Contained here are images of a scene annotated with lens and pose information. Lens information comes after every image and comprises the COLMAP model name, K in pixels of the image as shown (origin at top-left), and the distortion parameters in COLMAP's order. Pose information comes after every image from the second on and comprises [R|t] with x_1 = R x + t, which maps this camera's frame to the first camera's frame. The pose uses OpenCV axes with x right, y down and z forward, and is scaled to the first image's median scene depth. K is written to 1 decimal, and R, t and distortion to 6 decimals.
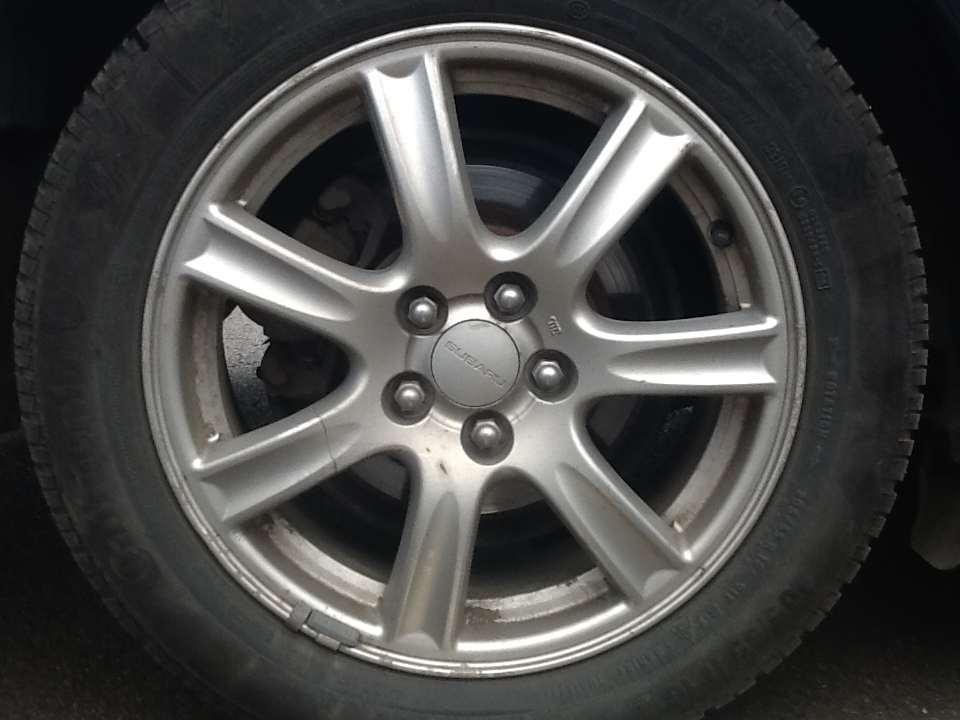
lens RADIAL K [[1191.0, 0, 481.0], [0, 1191.0, 362.6], [0, 0, 1]] dist [0.004596, 0.000000]
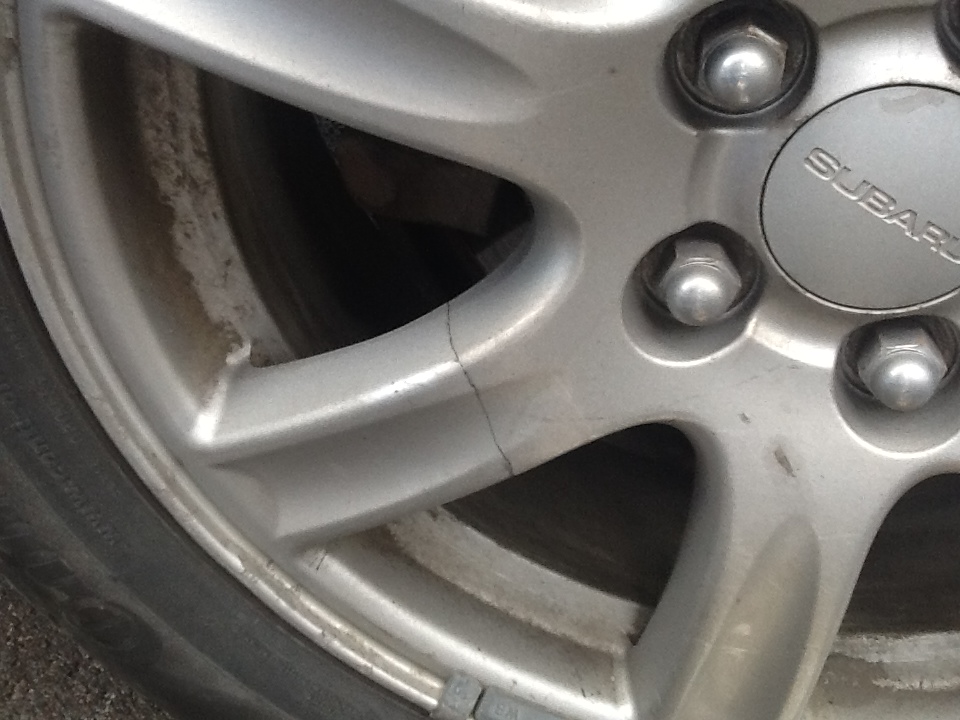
lens RADIAL K [[1191.0, 0, 471.3], [0, 1191.0, 357.3], [0, 0, 1]] dist [0.004596, 0.000000]
pose [[0.976948, 0.021122, -0.212431, -0.049515], [0.065132, 0.918157, 0.390827, -0.102441], [0.203300, -0.395653, 0.895616, 0.639069]]
